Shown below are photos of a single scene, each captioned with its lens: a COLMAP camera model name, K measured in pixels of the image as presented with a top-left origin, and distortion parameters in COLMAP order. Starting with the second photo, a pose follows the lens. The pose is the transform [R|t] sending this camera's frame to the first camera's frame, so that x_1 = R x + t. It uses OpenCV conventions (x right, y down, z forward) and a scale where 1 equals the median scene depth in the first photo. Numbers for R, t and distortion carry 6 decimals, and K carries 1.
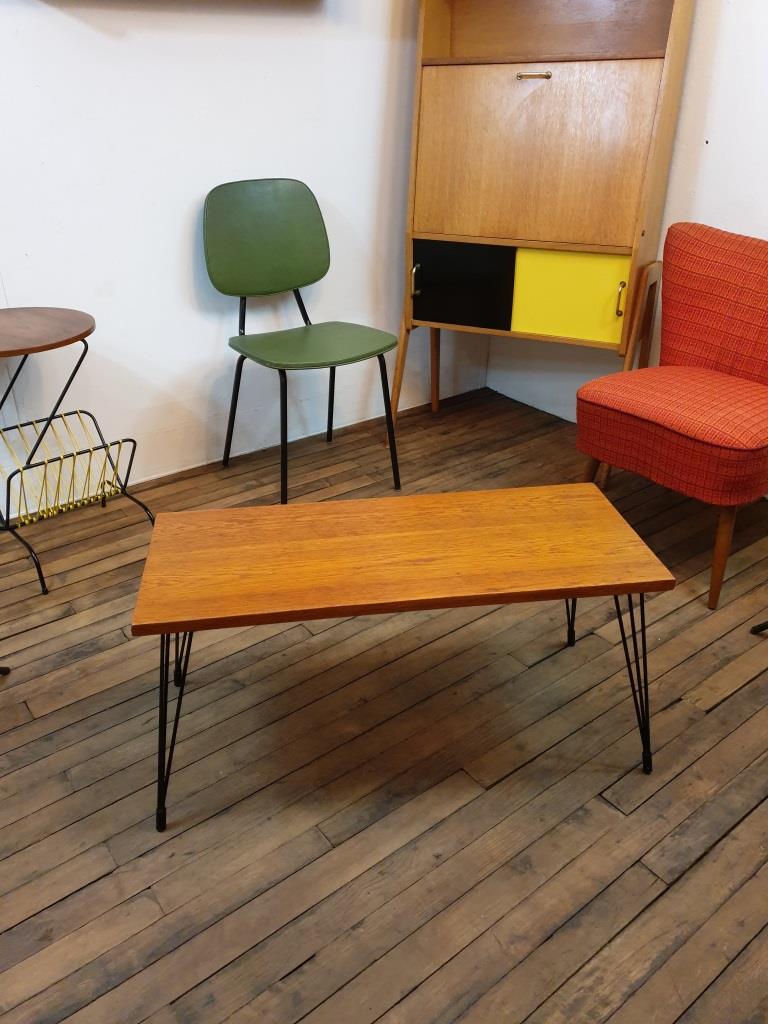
lens RADIAL K [[796.5, 0, 389.2], [0, 796.5, 510.0], [0, 0, 1]] dist [0.006812, 0.012046]
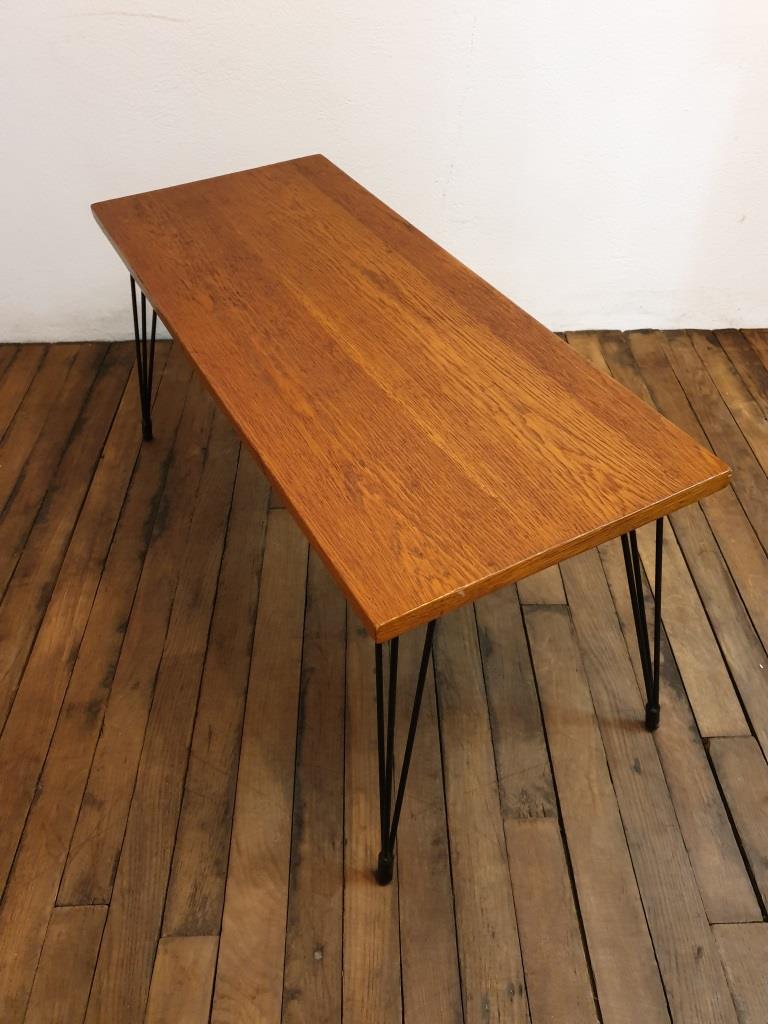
lens RADIAL K [[796.5, 0, 387.6], [0, 796.5, 515.4], [0, 0, 1]] dist [0.006812, 0.012046]
pose [[0.591148, -0.576325, 0.564263, -0.058613], [0.396924, 0.816885, 0.418511, -0.203784], [-0.702136, -0.023432, 0.711657, 0.574745]]
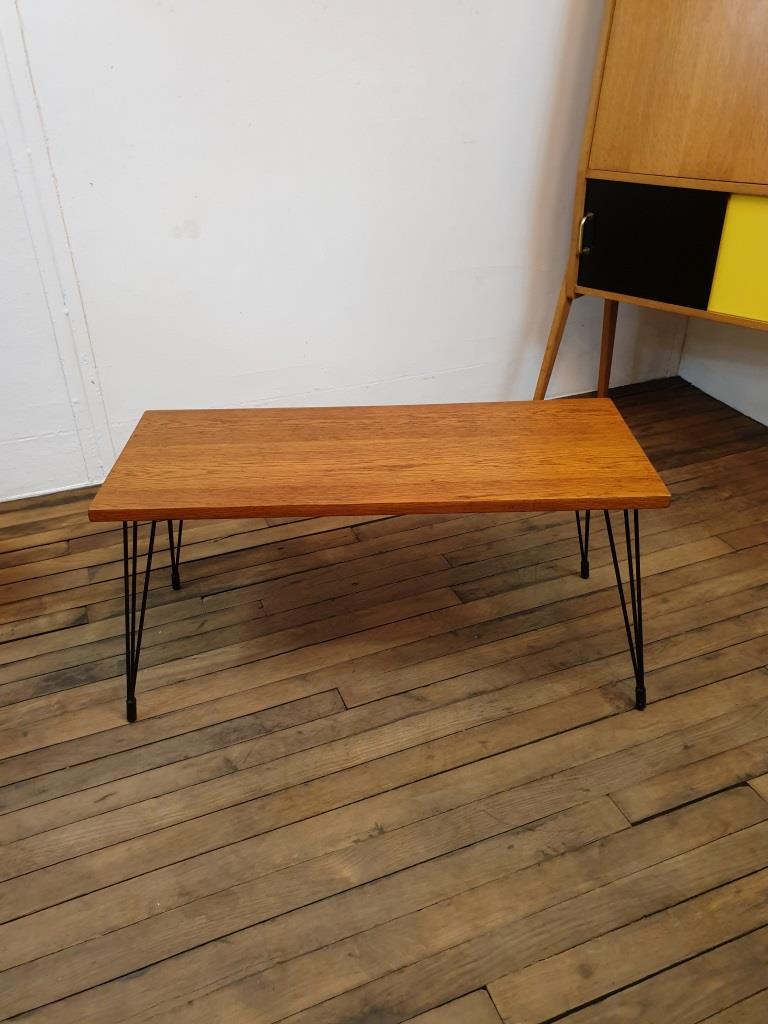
lens RADIAL K [[796.5, 0, 384.6], [0, 796.5, 509.5], [0, 0, 1]] dist [0.006812, 0.012046]
pose [[0.959428, 0.130580, -0.249892, 0.077556], [-0.114748, 0.990408, 0.076973, -0.069079], [0.257546, -0.045175, 0.965209, 0.217471]]
